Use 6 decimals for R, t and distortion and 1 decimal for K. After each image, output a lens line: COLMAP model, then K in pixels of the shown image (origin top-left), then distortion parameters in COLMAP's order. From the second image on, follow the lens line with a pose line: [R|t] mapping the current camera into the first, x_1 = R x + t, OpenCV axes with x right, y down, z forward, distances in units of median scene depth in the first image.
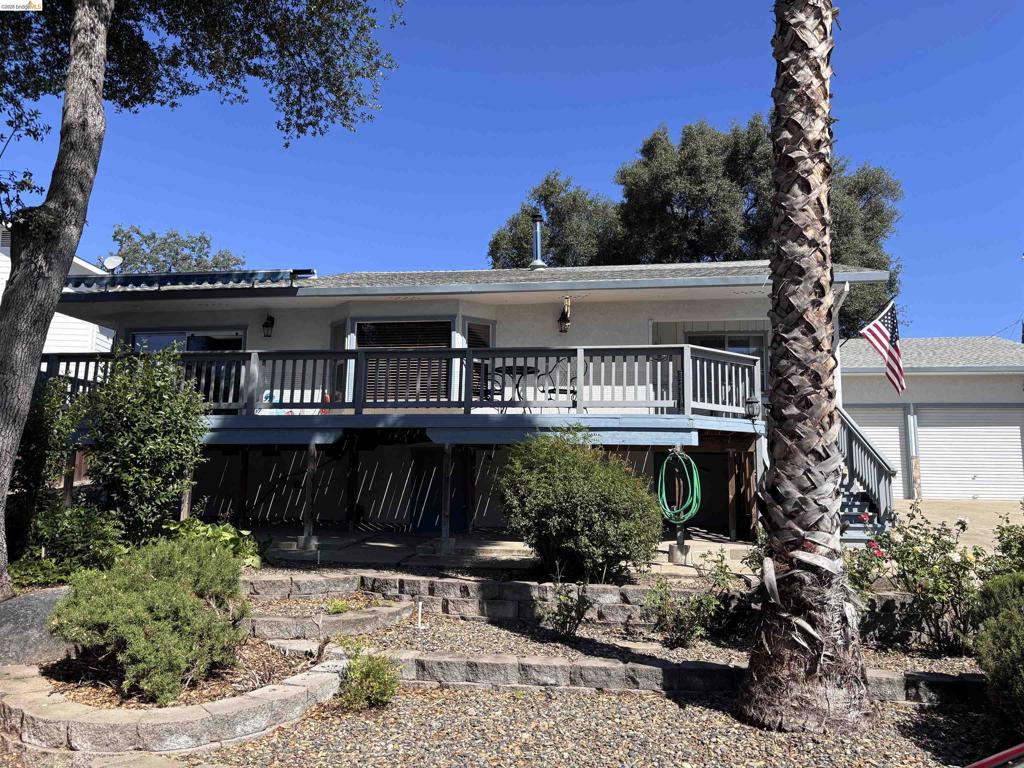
lens RADIAL K [[776.5, 0, 512.0], [0, 776.5, 384.0], [0, 0, 1]] dist [0.053407, -0.069947]
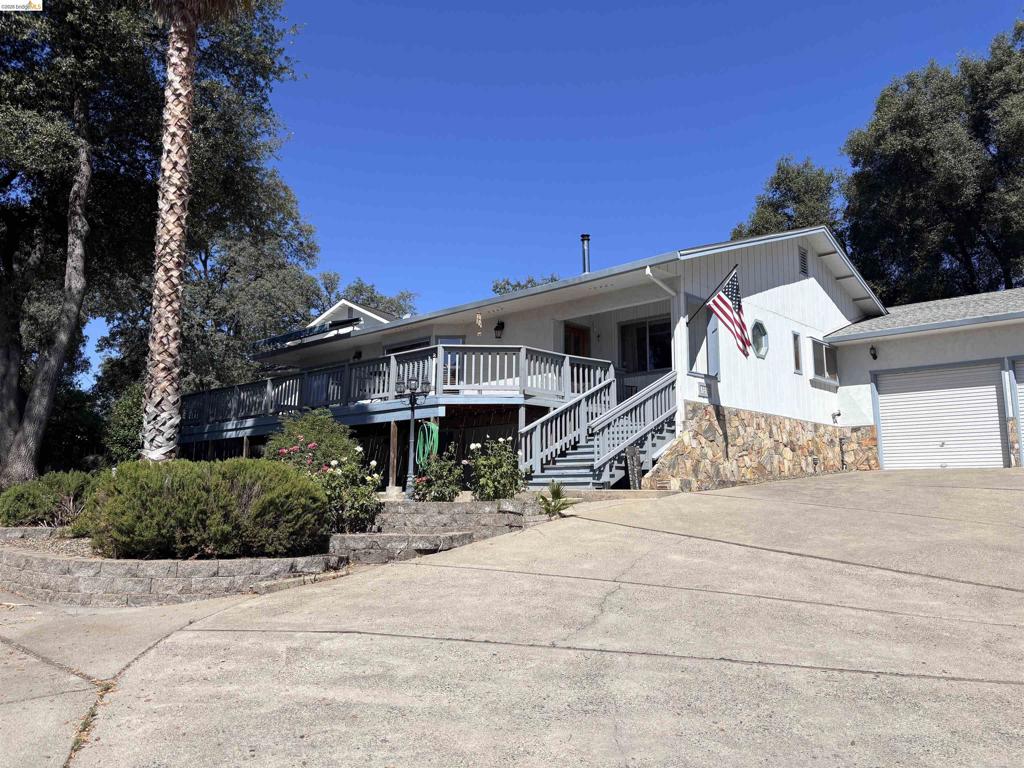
lens RADIAL K [[776.5, 0, 512.0], [0, 776.5, 384.0], [0, 0, 1]] dist [0.053407, -0.069947]
pose [[0.808788, -0.091113, -0.581000, 0.873240], [0.083301, 0.995714, -0.040188, 0.066659], [0.582171, -0.015894, 0.812911, -0.041519]]
